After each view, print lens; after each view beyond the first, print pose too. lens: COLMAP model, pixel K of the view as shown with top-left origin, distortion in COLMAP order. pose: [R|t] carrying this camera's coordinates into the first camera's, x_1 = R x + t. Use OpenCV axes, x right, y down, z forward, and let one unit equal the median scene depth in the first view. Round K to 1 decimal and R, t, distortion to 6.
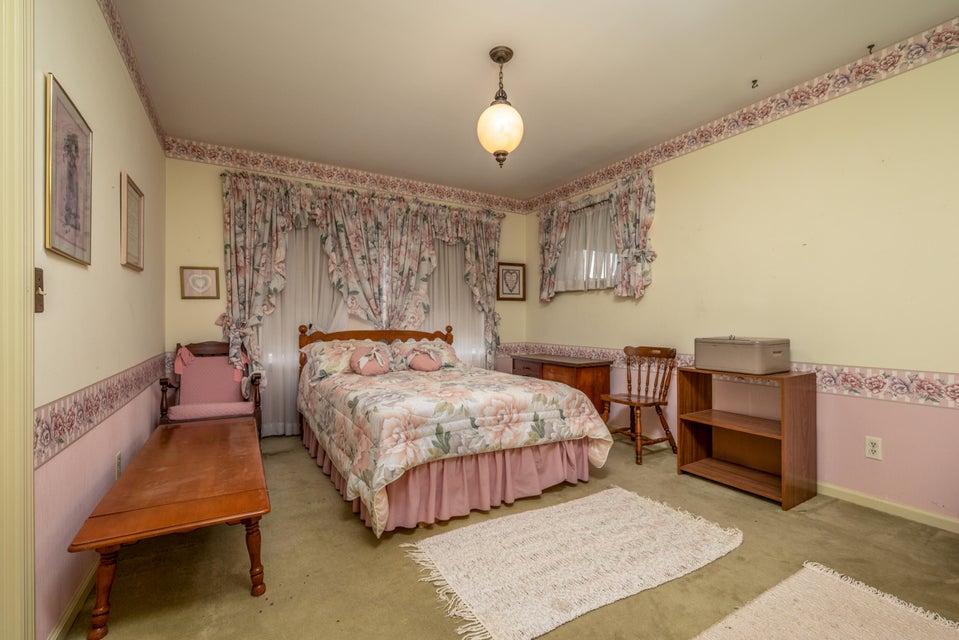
lens RADIAL K [[425.5, 0, 482.2], [0, 425.5, 326.0], [0, 0, 1]] dist [-0.002227, 0.001406]
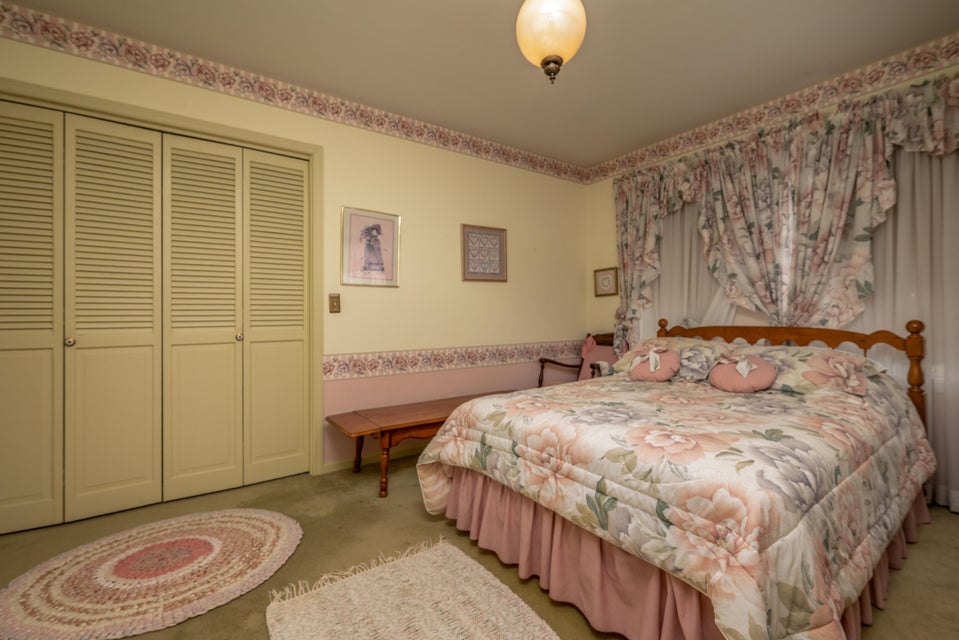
lens RADIAL K [[425.5, 0, 481.1], [0, 425.5, 313.7], [0, 0, 1]] dist [-0.002227, 0.001406]
pose [[0.085895, -0.008539, -0.996268, 0.443662], [-0.003850, 0.999953, -0.008902, -0.003073], [0.996297, 0.004601, 0.085858, 0.531023]]
